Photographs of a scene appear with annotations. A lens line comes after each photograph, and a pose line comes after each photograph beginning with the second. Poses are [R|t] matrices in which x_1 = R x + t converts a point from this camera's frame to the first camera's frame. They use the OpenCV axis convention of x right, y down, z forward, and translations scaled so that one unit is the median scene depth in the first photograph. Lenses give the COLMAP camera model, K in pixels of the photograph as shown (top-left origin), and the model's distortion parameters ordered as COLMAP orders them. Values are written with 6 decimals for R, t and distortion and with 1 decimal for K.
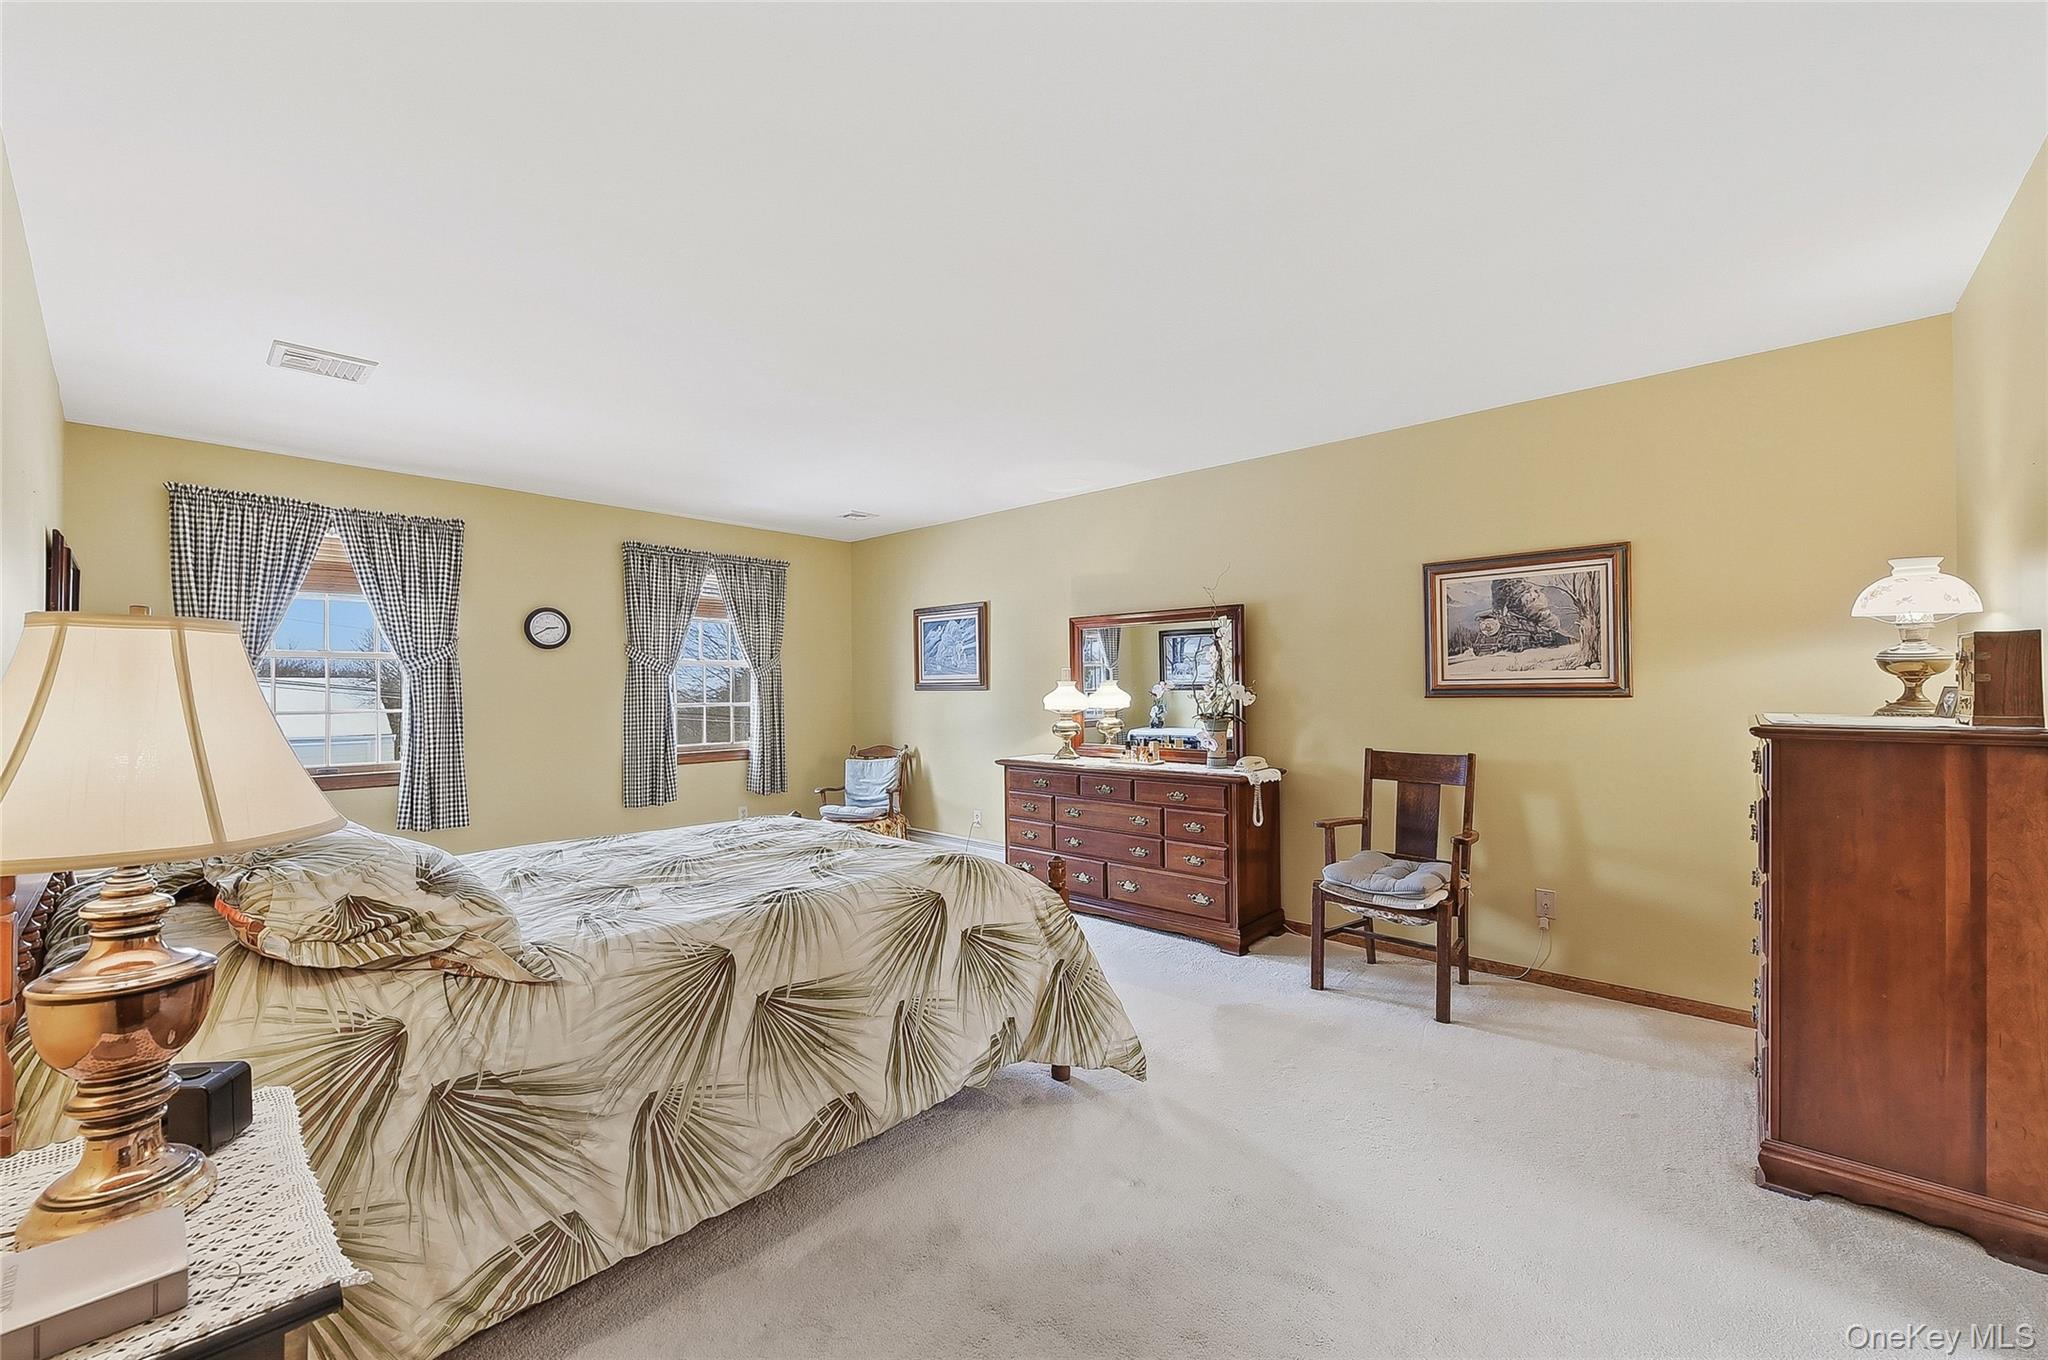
lens RADIAL K [[819.2, 0, 1025.3], [0, 819.2, 685.9], [0, 0, 1]] dist [-0.002916, 0.000284]
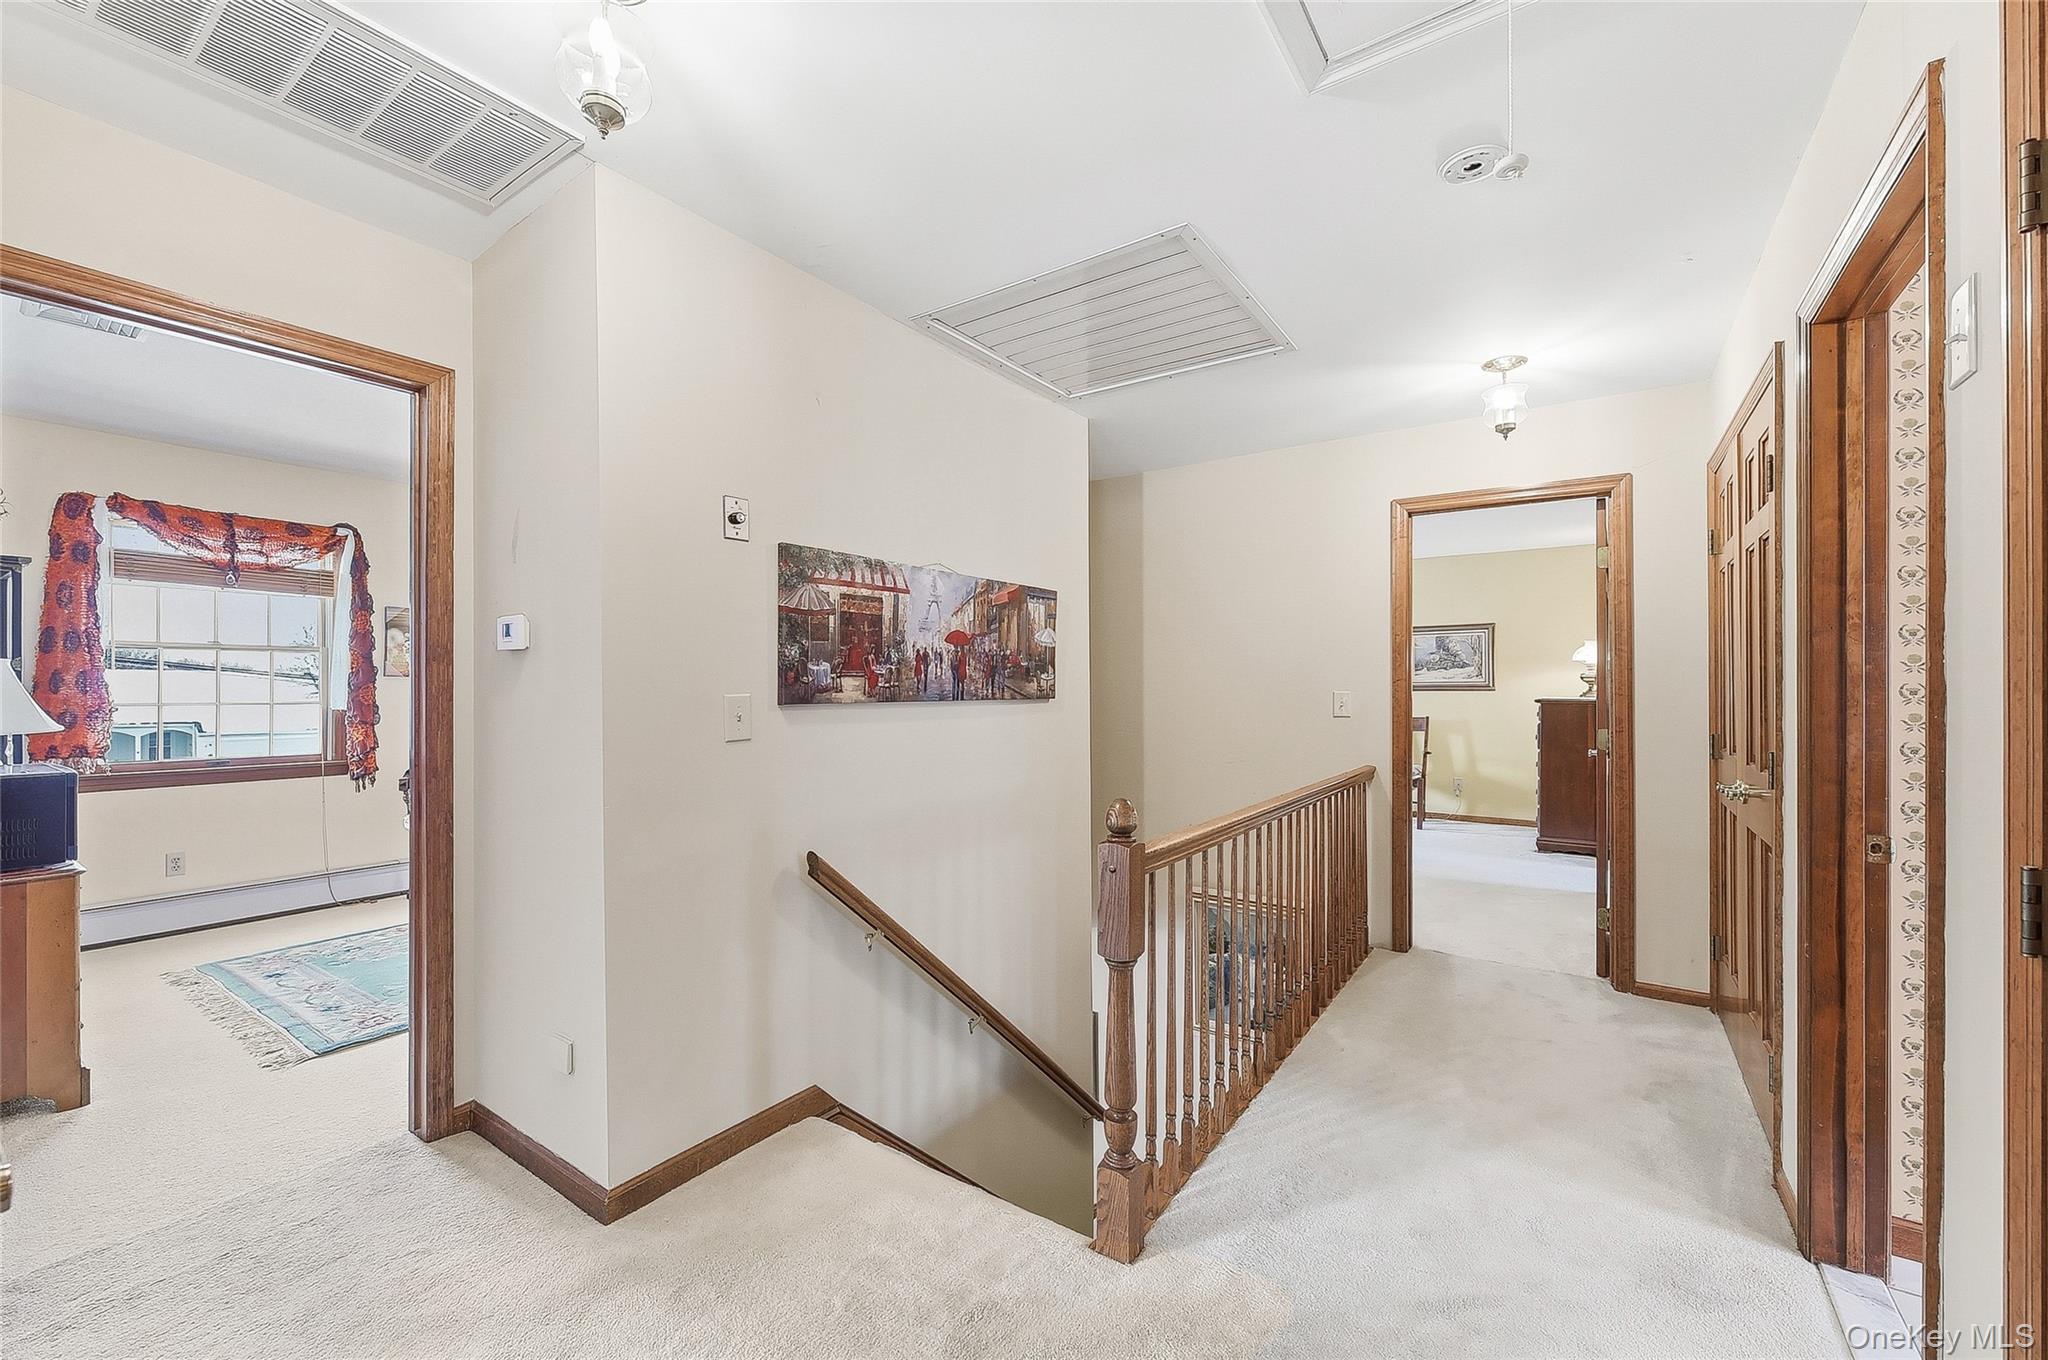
lens RADIAL K [[836.1, 0, 1020.3], [0, 836.1, 684.8], [0, 0, 1]] dist [-0.009149, -0.002798]
pose [[0.991993, 0.004644, 0.126207, -0.836236], [-0.004750, 0.999989, 0.000541, 0.002426], [-0.126203, -0.001136, 0.992004, -1.100587]]
